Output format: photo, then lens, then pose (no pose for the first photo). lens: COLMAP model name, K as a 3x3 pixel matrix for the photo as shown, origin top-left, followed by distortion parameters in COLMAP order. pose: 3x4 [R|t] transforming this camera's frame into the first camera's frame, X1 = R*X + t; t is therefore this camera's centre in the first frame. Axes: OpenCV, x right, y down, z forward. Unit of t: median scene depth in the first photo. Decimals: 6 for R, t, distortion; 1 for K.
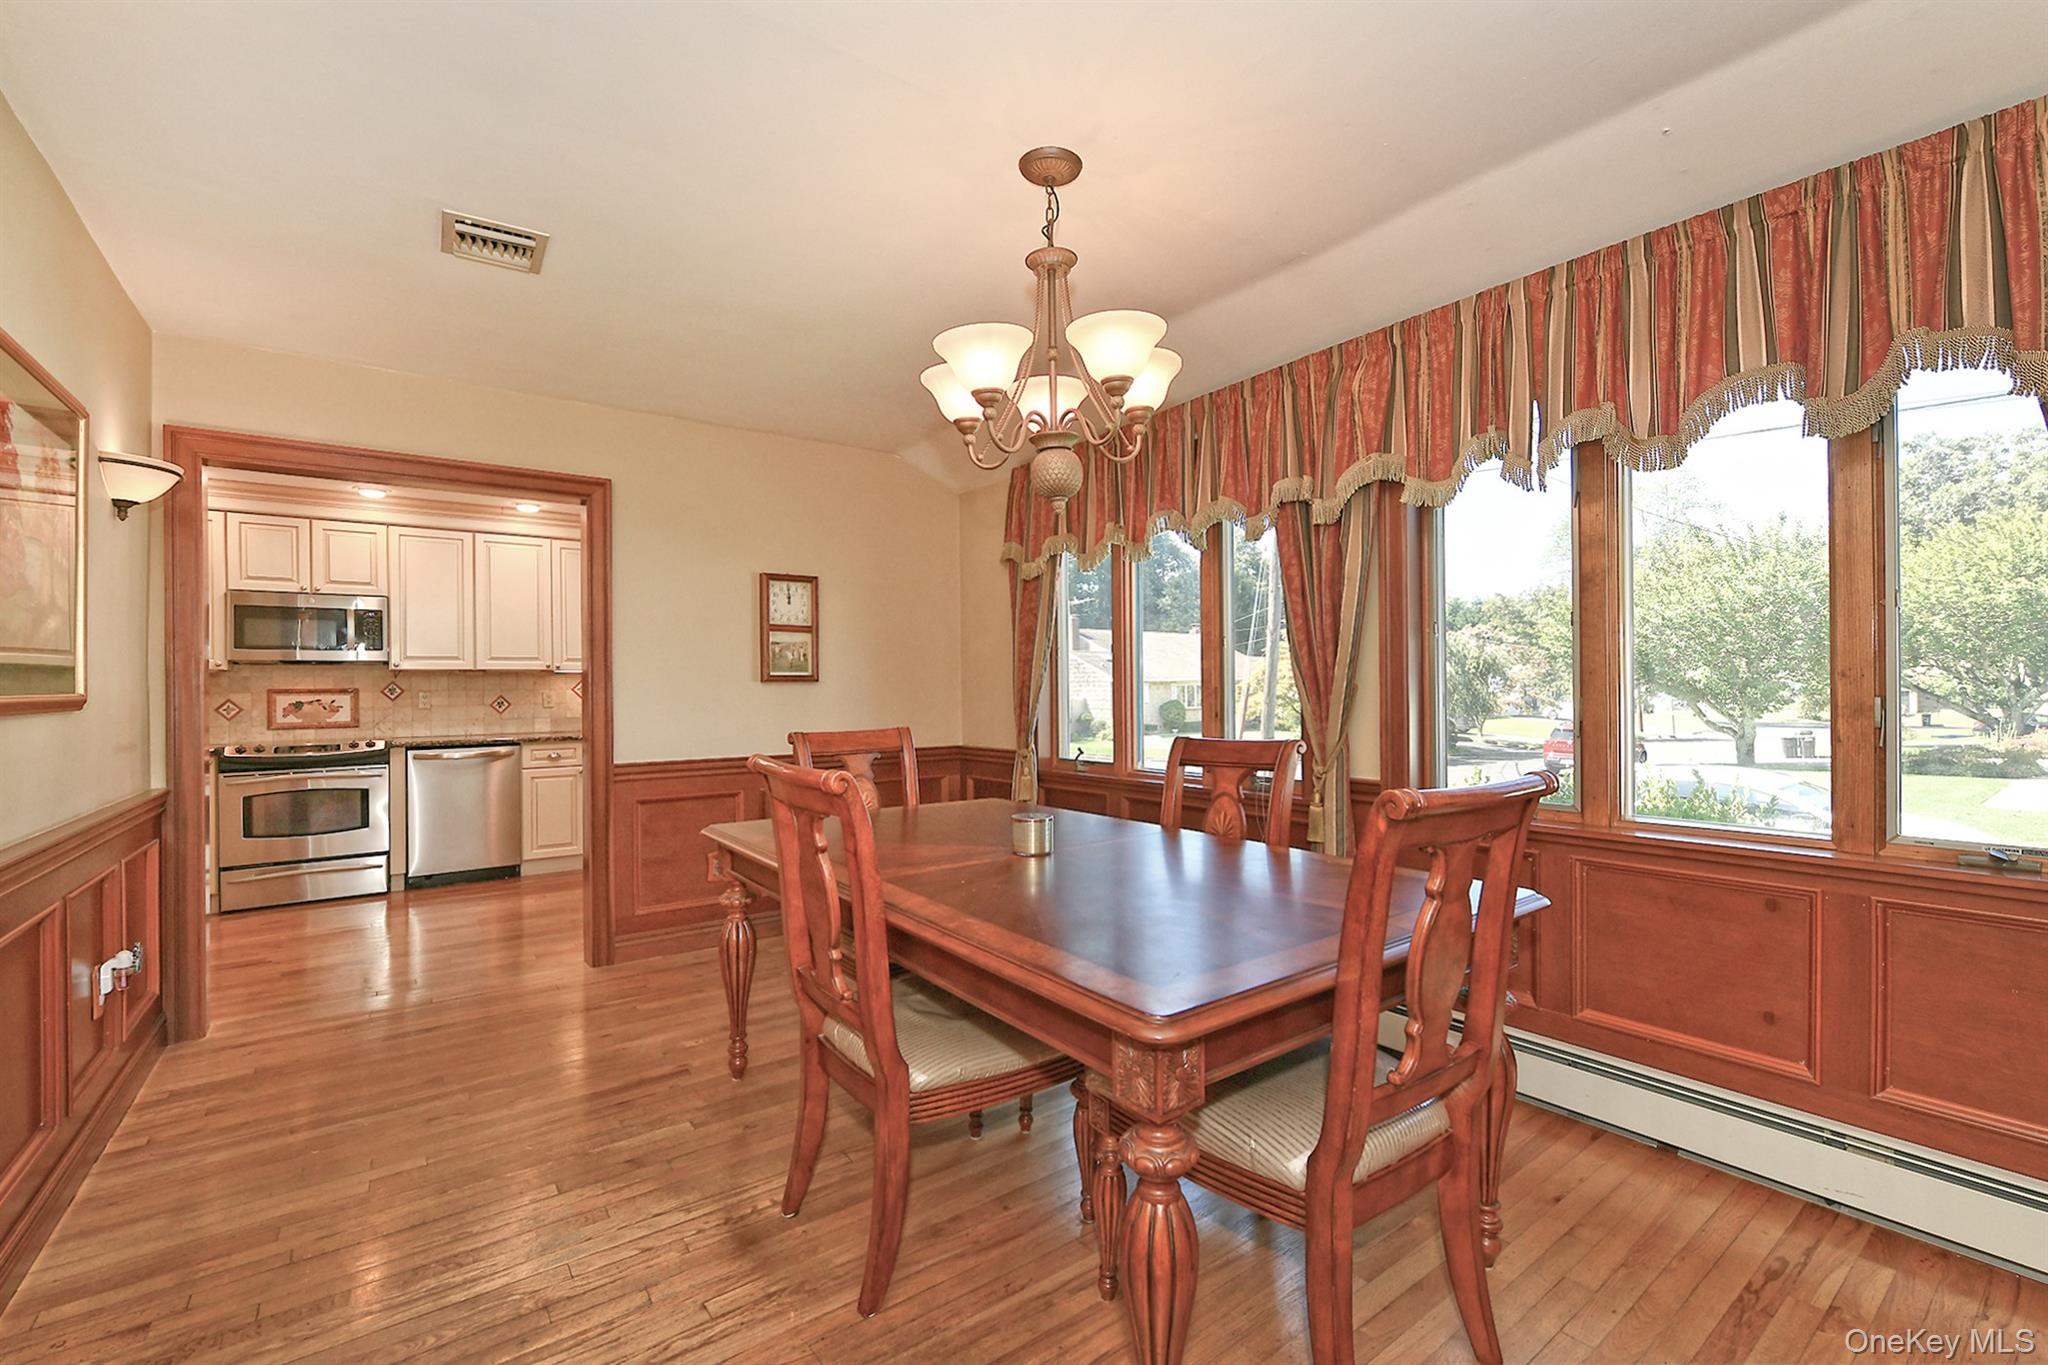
lens RADIAL K [[903.9, 0, 1057.4], [0, 903.9, 679.3], [0, 0, 1]] dist [-0.017006, 0.002066]
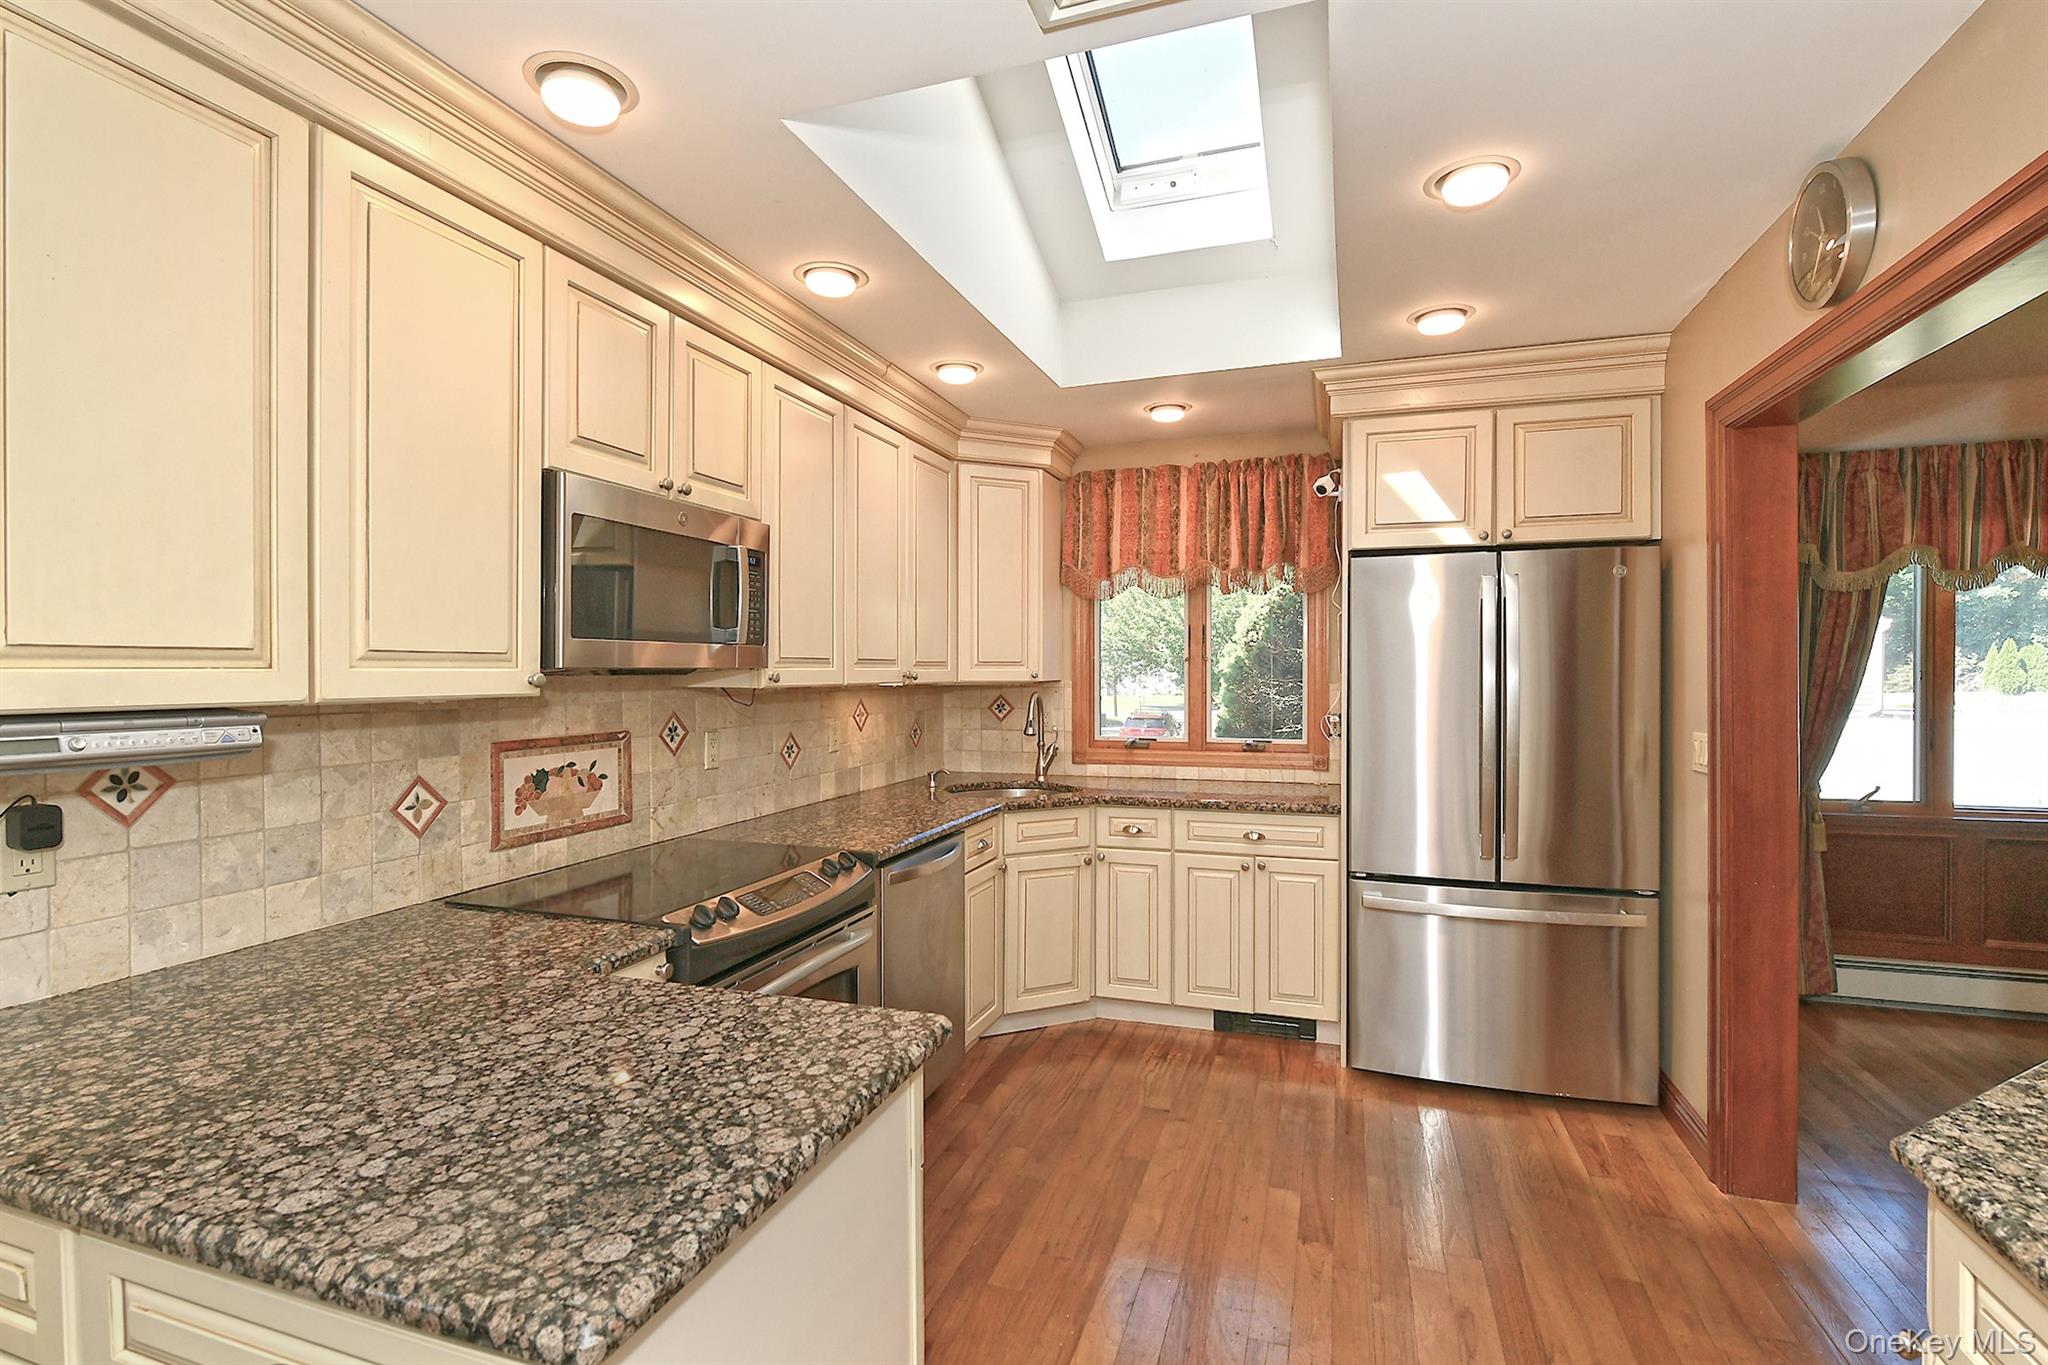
lens RADIAL K [[994.6, 0, 1015.5], [0, 994.6, 682.0], [0, 0, 1]] dist [-0.017715, 0.002145]
pose [[0.834419, 0.000601, 0.551131, -1.830231], [-0.013547, 0.999720, 0.019420, -0.048337], [-0.550964, -0.023671, 0.834193, 1.064924]]
